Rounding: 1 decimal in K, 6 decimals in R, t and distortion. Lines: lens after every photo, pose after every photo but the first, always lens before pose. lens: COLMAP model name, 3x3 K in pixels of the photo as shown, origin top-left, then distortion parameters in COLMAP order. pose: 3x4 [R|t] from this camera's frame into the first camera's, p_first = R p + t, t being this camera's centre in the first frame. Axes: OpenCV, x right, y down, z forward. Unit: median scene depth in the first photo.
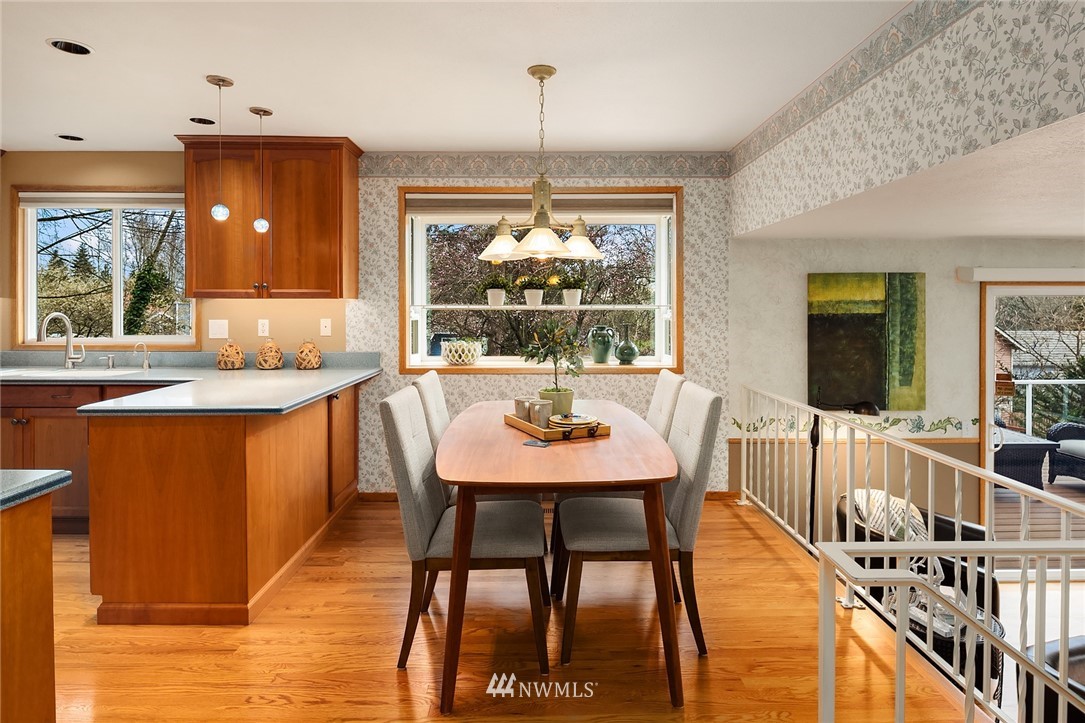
lens RADIAL K [[591.5, 0, 544.5], [0, 591.5, 338.6], [0, 0, 1]] dist [-0.005623, -0.003737]
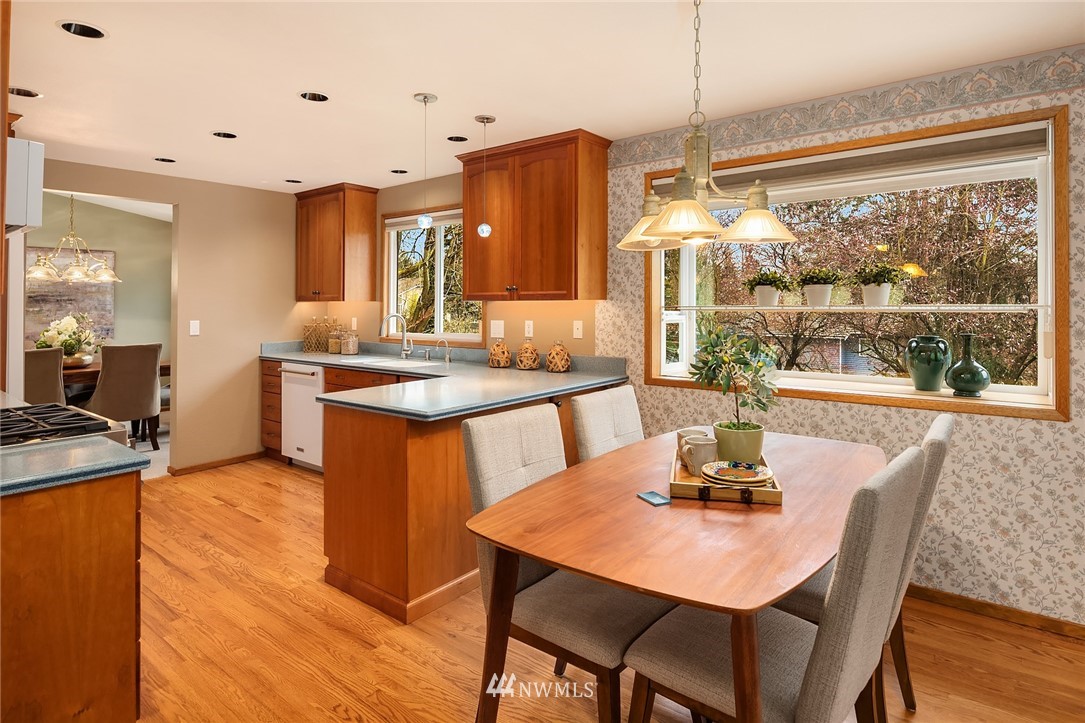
lens RADIAL K [[591.5, 0, 550.4], [0, 591.5, 320.1], [0, 0, 1]] dist [-0.005623, -0.003737]
pose [[0.774826, 0.012250, -0.632055, 0.208408], [-0.028003, 0.999496, -0.014957, -0.019083], [0.631554, 0.029288, 0.774779, 0.227983]]
